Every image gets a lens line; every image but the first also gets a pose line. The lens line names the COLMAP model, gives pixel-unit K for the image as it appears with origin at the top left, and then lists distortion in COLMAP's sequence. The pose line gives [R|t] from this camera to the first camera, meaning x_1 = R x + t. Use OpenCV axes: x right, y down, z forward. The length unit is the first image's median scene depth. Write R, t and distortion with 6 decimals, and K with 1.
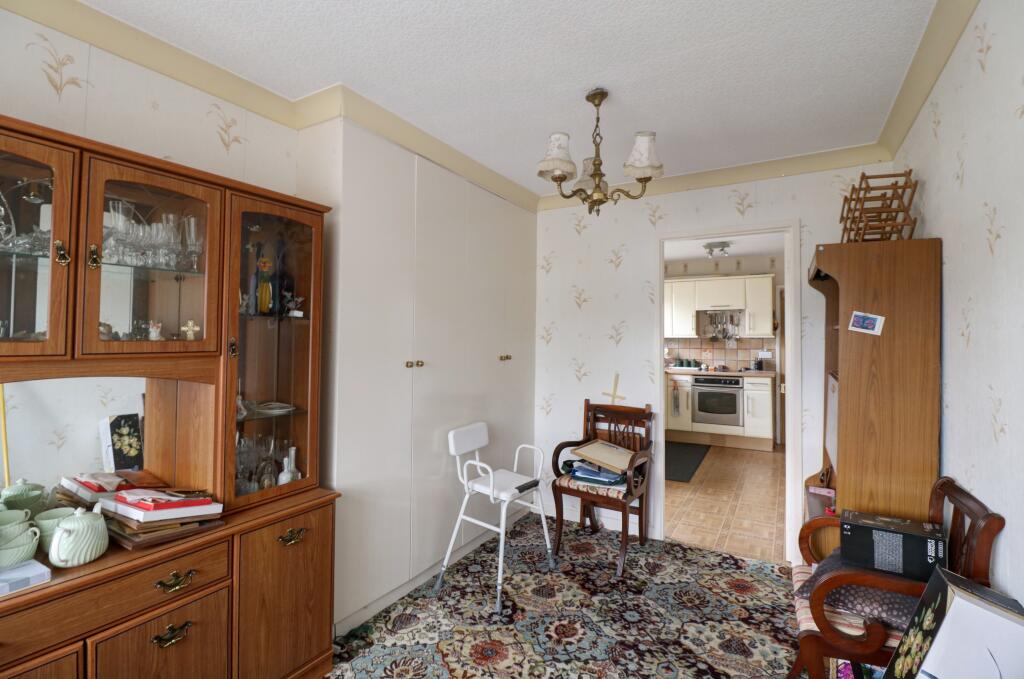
lens RADIAL K [[485.2, 0, 511.3], [0, 485.2, 345.7], [0, 0, 1]] dist [0.001320, 0.000179]
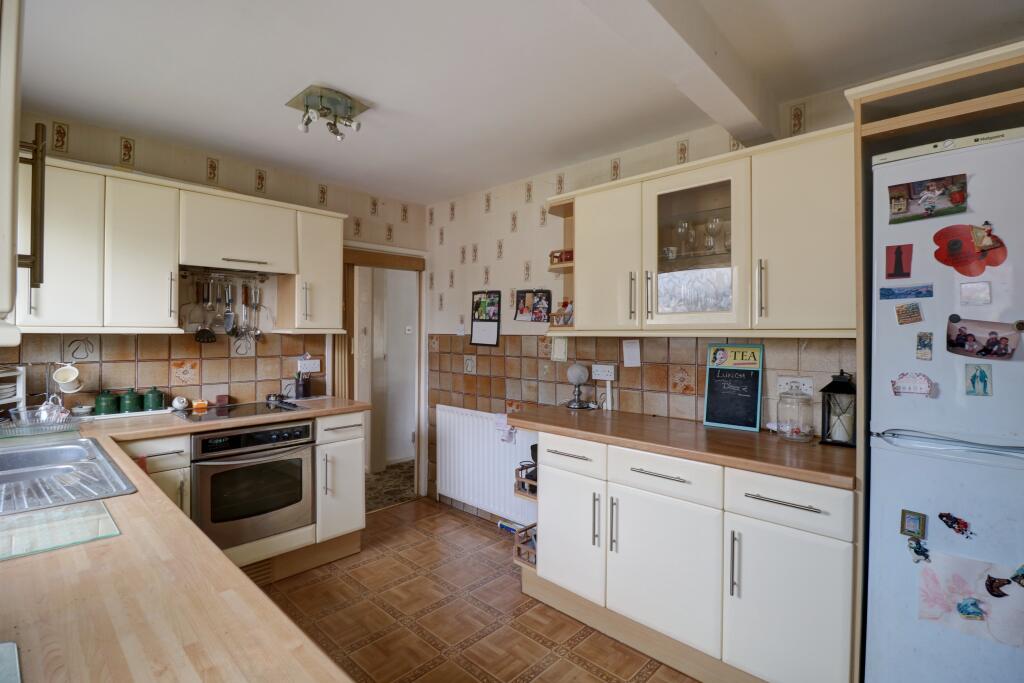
lens RADIAL K [[485.2, 0, 511.3], [0, 485.2, 347.7], [0, 0, 1]] dist [0.001320, 0.000179]
pose [[0.226686, -0.030067, 0.973504, 0.111752], [0.008910, 0.999546, 0.028797, -0.024251], [-0.973927, 0.002146, 0.226851, 1.143827]]
